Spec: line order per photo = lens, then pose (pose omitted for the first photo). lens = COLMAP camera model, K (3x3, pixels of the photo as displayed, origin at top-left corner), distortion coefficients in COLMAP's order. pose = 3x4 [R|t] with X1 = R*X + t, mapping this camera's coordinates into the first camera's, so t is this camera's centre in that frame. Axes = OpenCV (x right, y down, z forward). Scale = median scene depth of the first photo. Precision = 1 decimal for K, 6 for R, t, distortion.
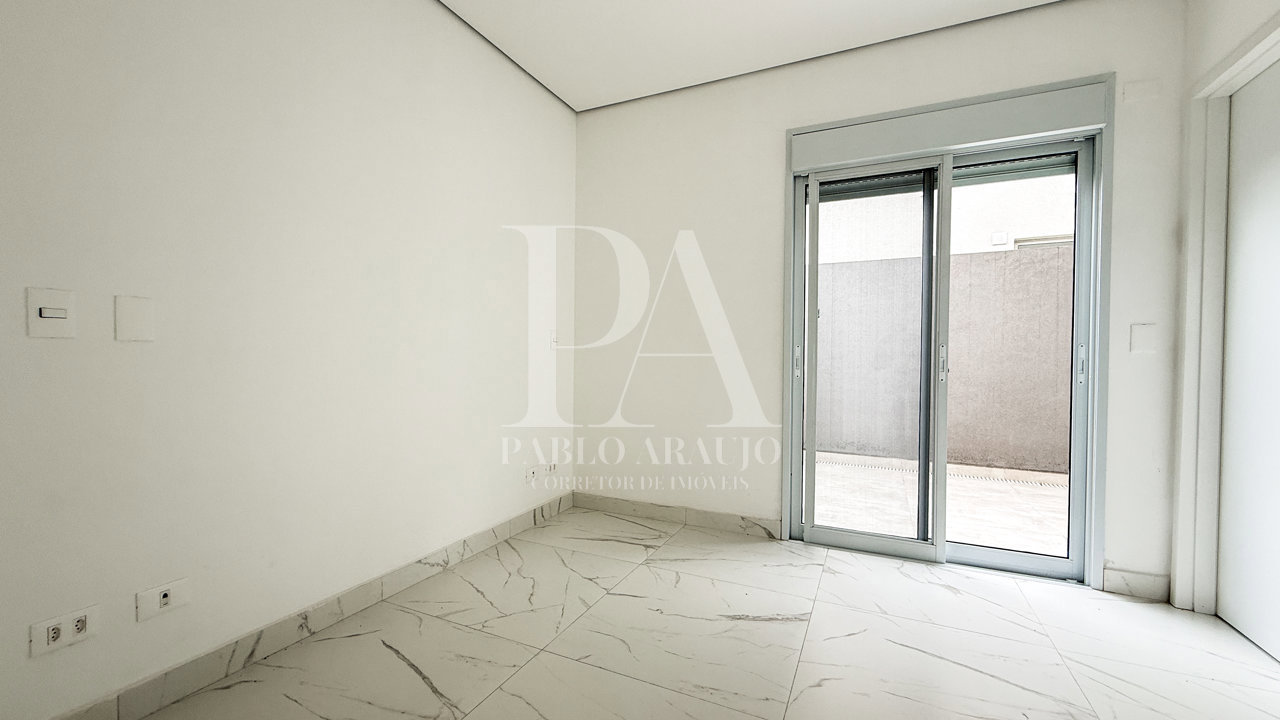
lens RADIAL K [[511.9, 0, 637.5], [0, 511.9, 366.2], [0, 0, 1]] dist [0.009484, 0.000254]
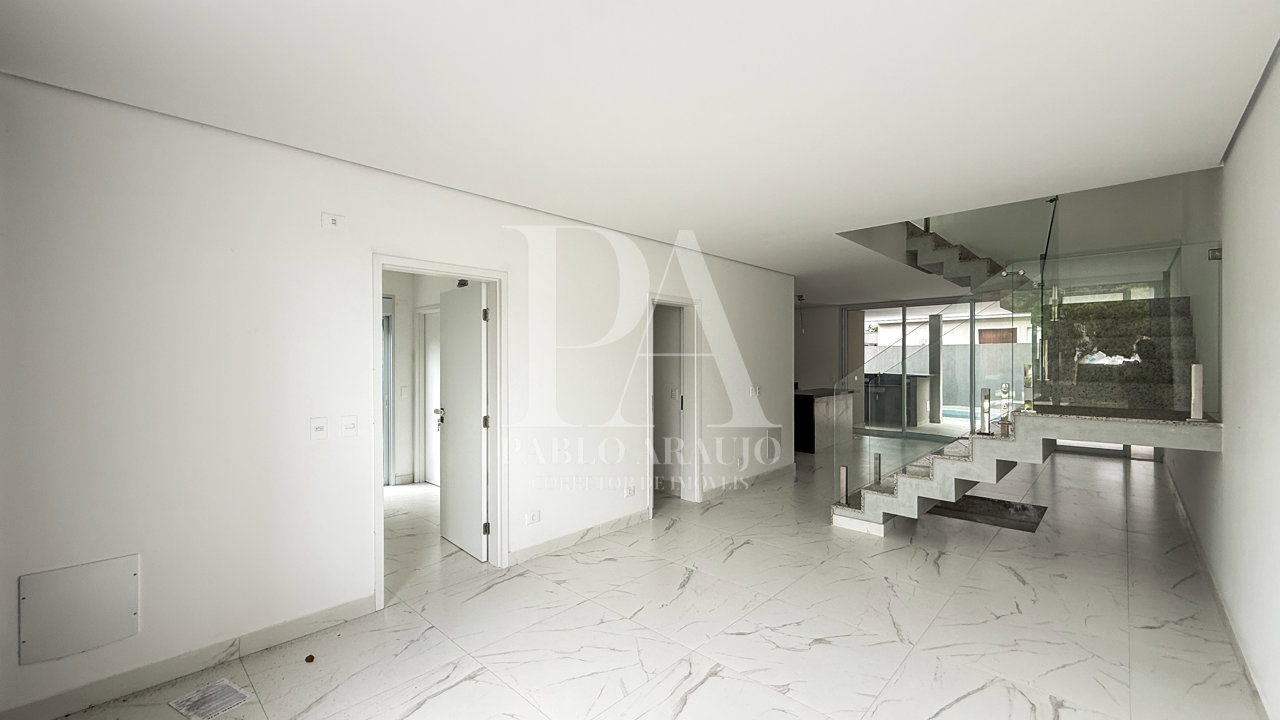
lens RADIAL K [[511.9, 0, 640.1], [0, 511.9, 363.1], [0, 0, 1]] dist [0.009484, 0.000254]
pose [[0.335060, -0.008154, 0.942162, -1.246864], [0.023867, 0.999715, 0.000165, -0.180892], [-0.941895, 0.022431, 0.335159, -1.168393]]
